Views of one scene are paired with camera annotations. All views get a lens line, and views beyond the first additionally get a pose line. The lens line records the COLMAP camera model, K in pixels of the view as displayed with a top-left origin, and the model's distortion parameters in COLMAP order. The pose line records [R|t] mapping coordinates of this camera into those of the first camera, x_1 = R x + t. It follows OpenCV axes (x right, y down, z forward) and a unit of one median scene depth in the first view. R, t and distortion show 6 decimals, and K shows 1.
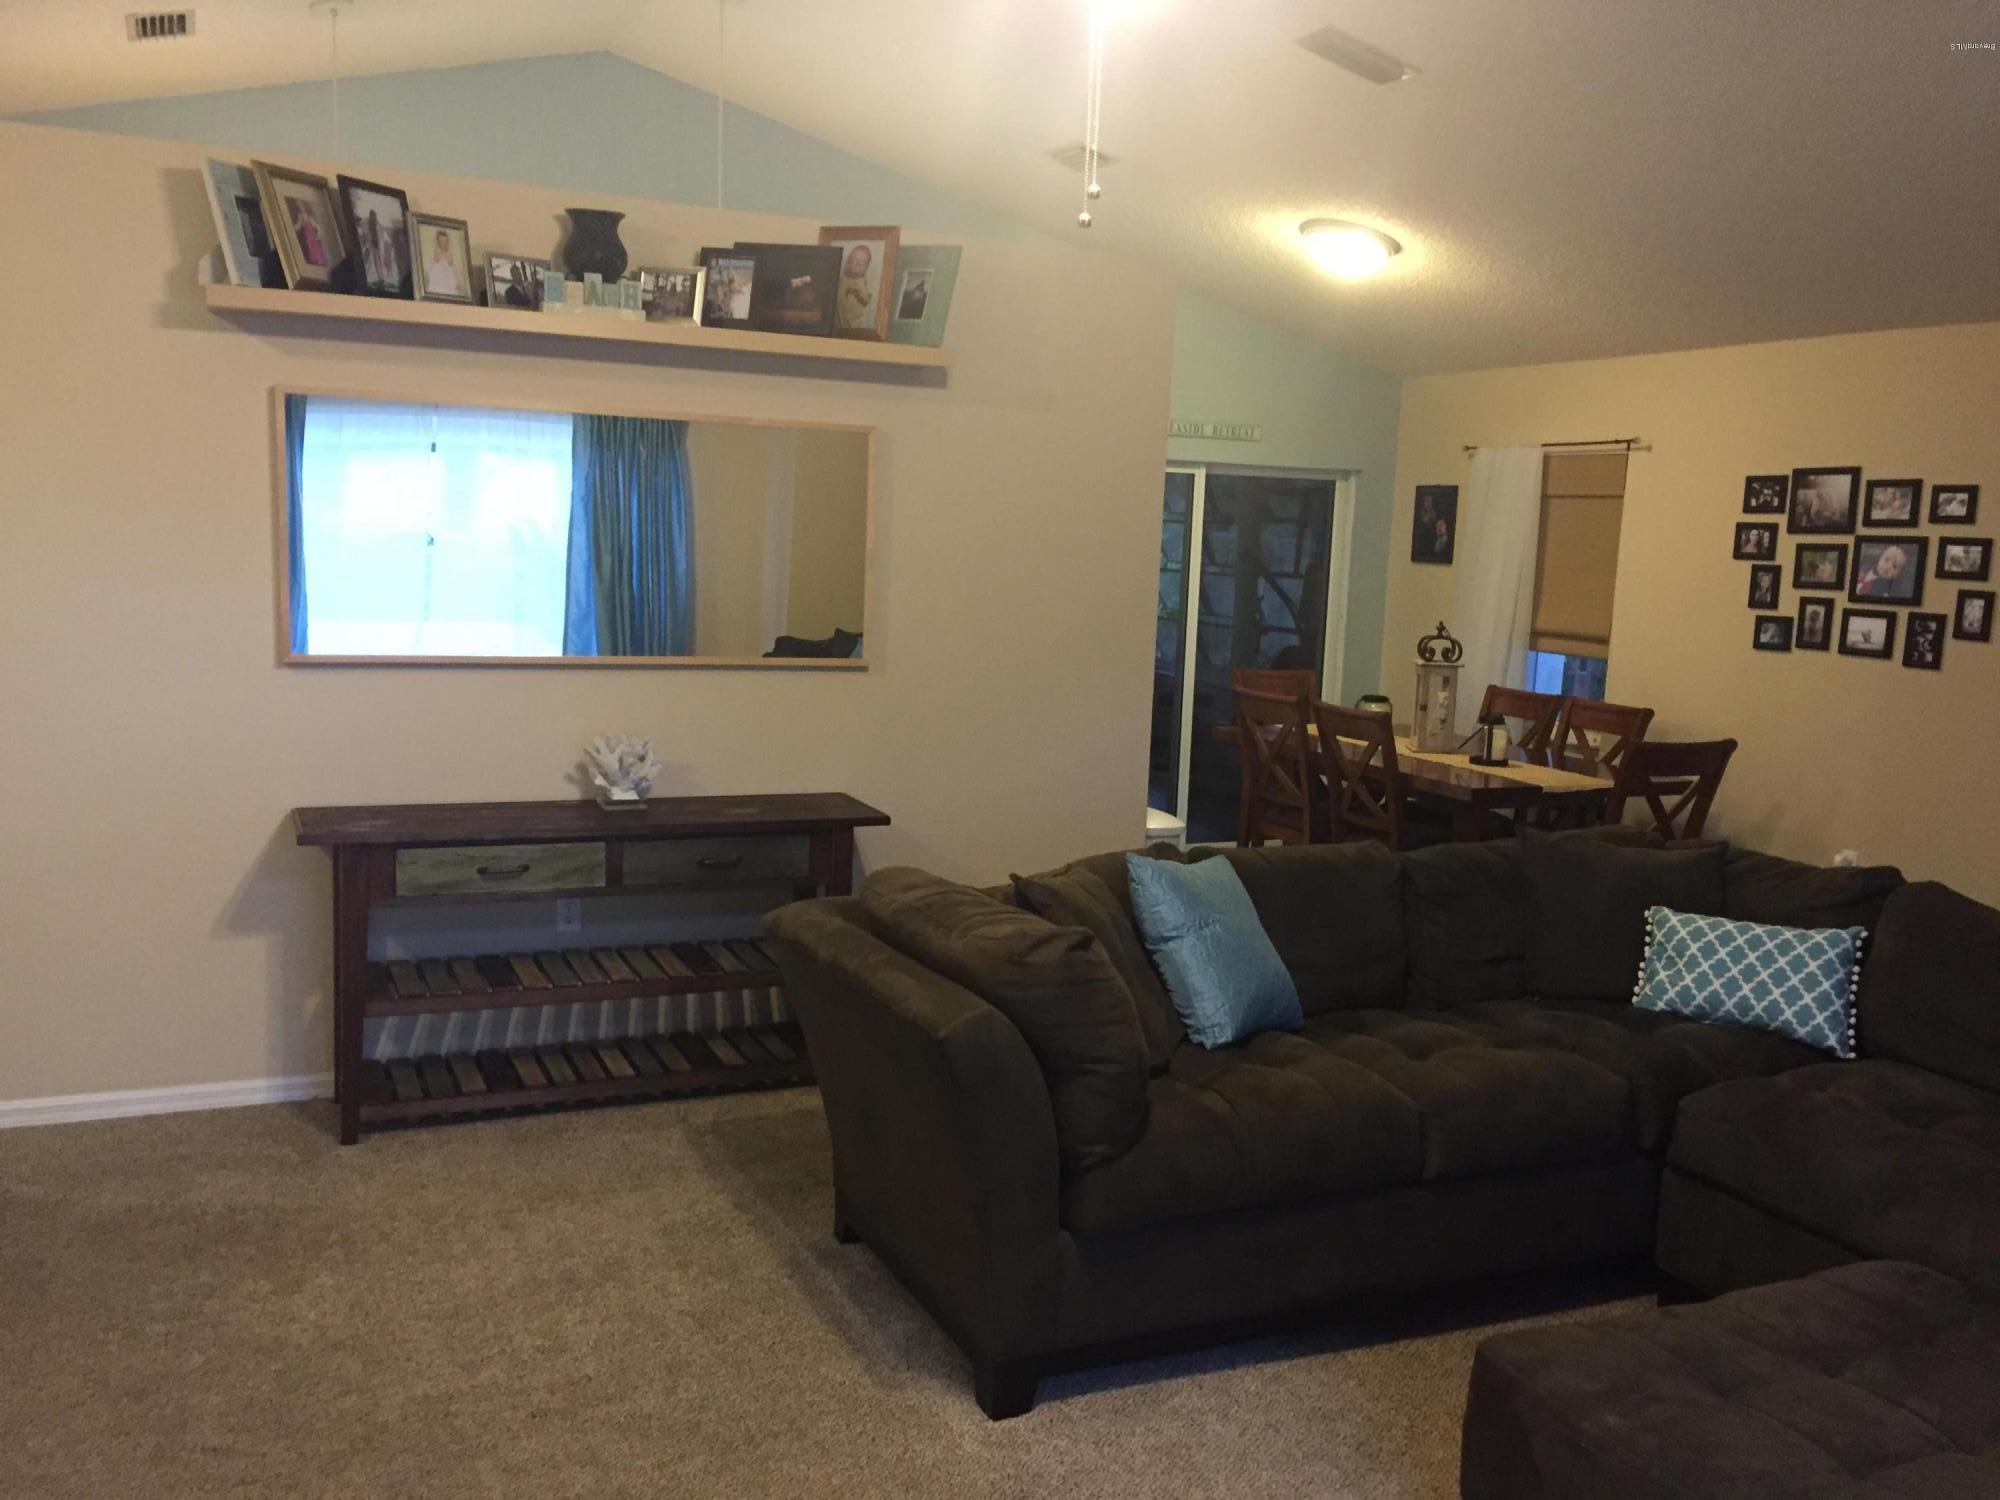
lens RADIAL K [[1701.6, 0, 1016.0], [0, 1701.6, 764.0], [0, 0, 1]] dist [0.083954, -0.114209]
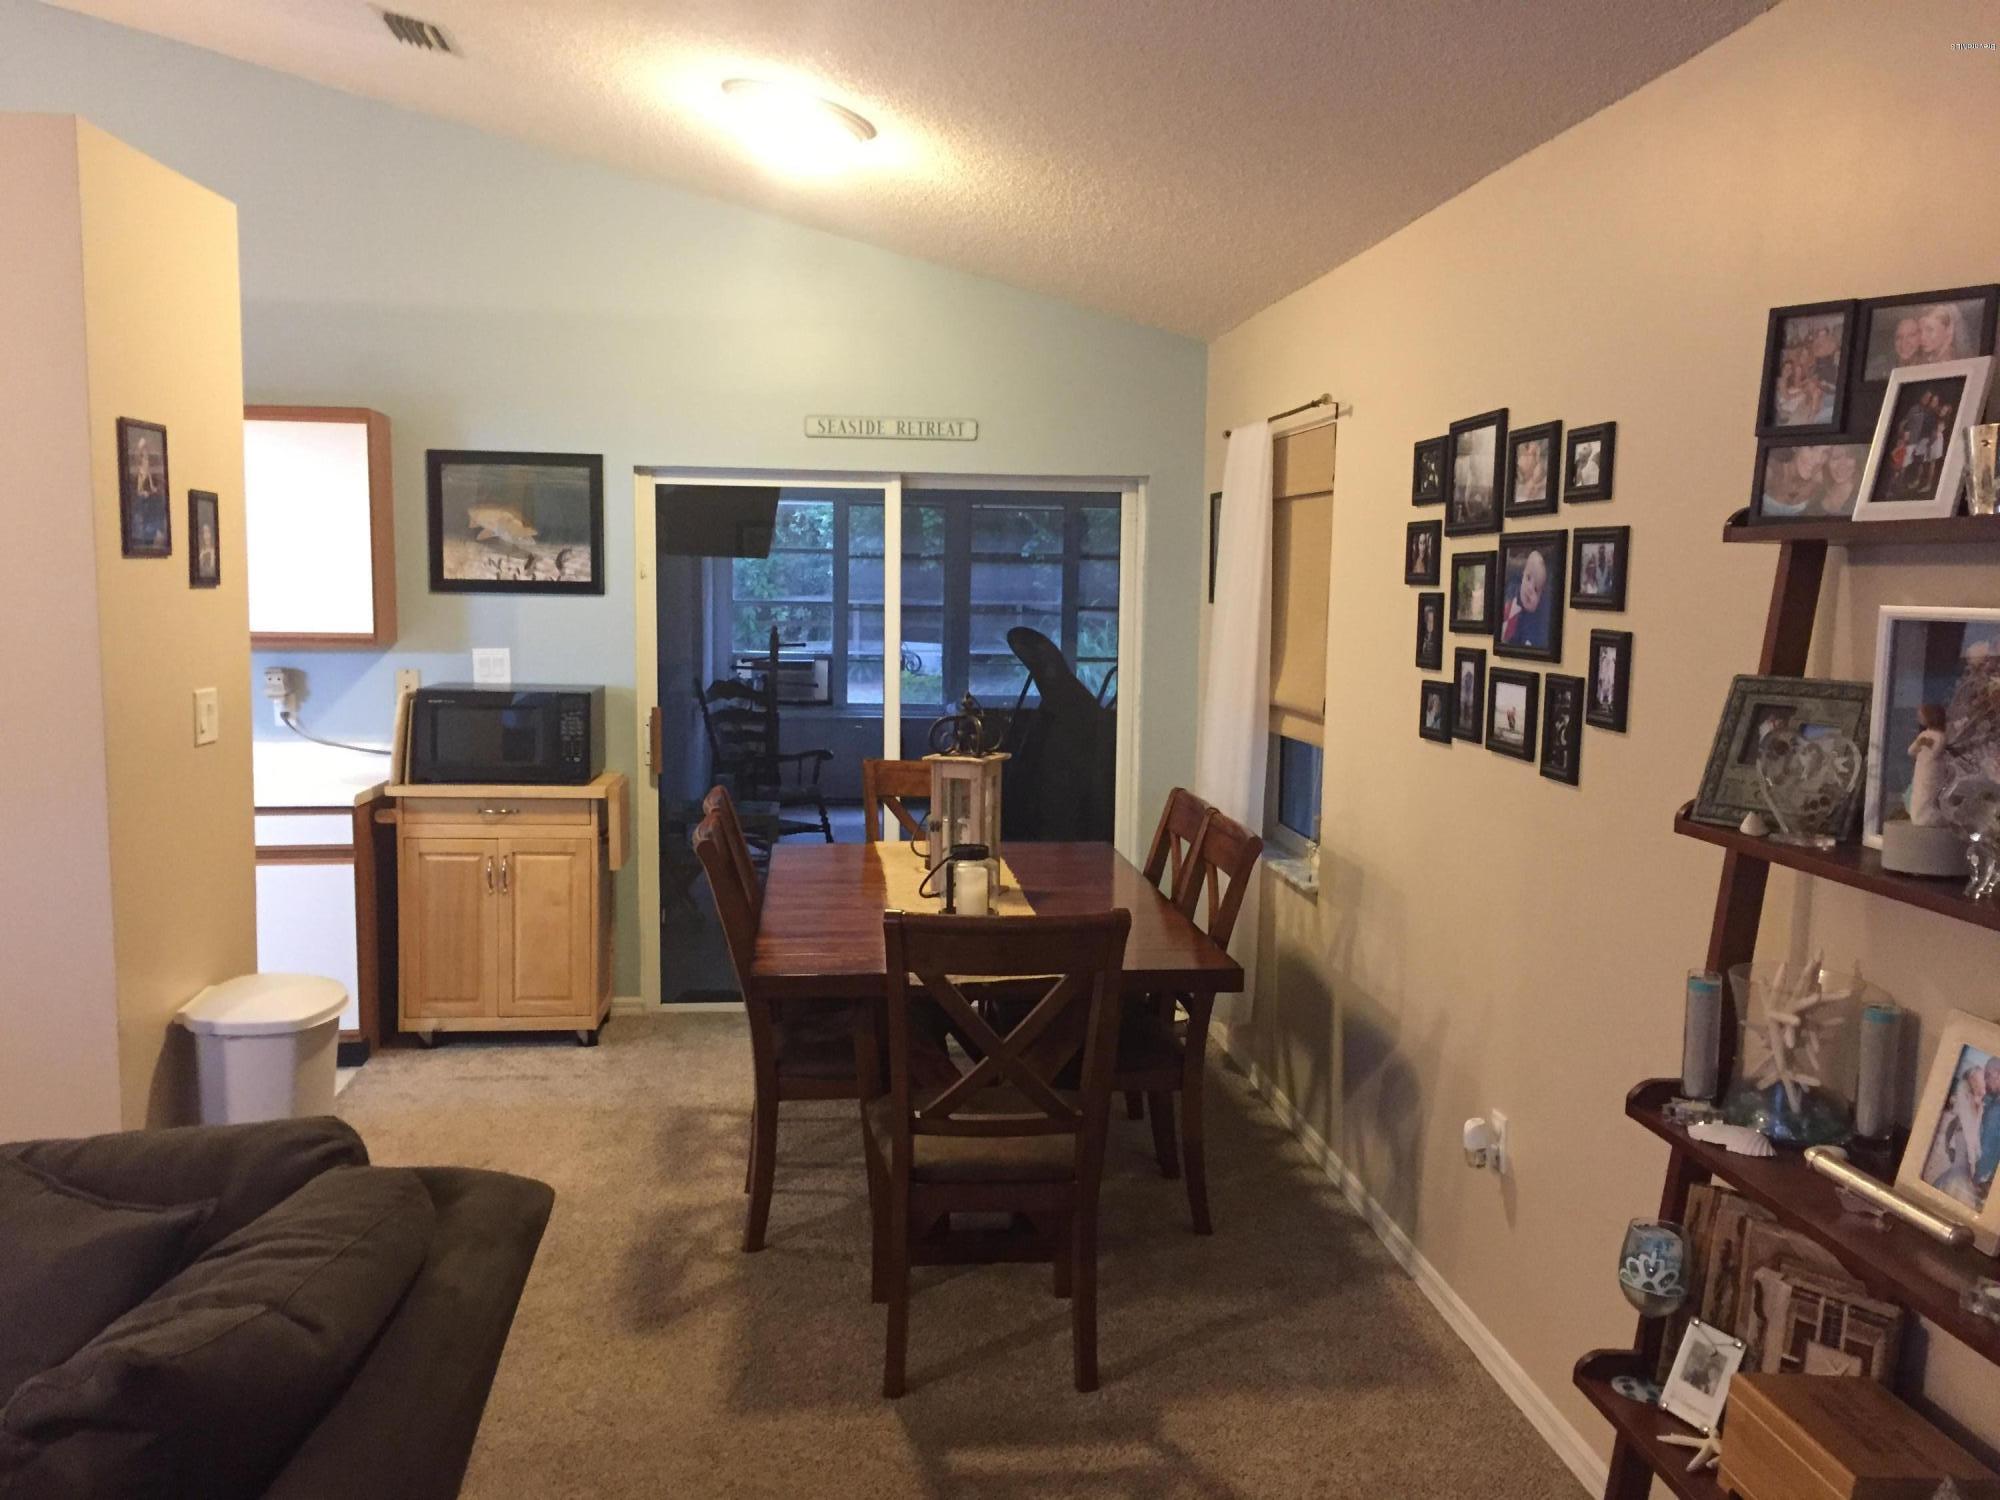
lens RADIAL K [[1701.6, 0, 979.2], [0, 1701.6, 756.0], [0, 0, 1]] dist [0.083954, -0.114209]
pose [[0.944457, 0.010167, -0.328476, 0.476616], [-0.024304, 0.998945, -0.038961, -0.034577], [0.327734, 0.044781, 0.943708, 0.407387]]
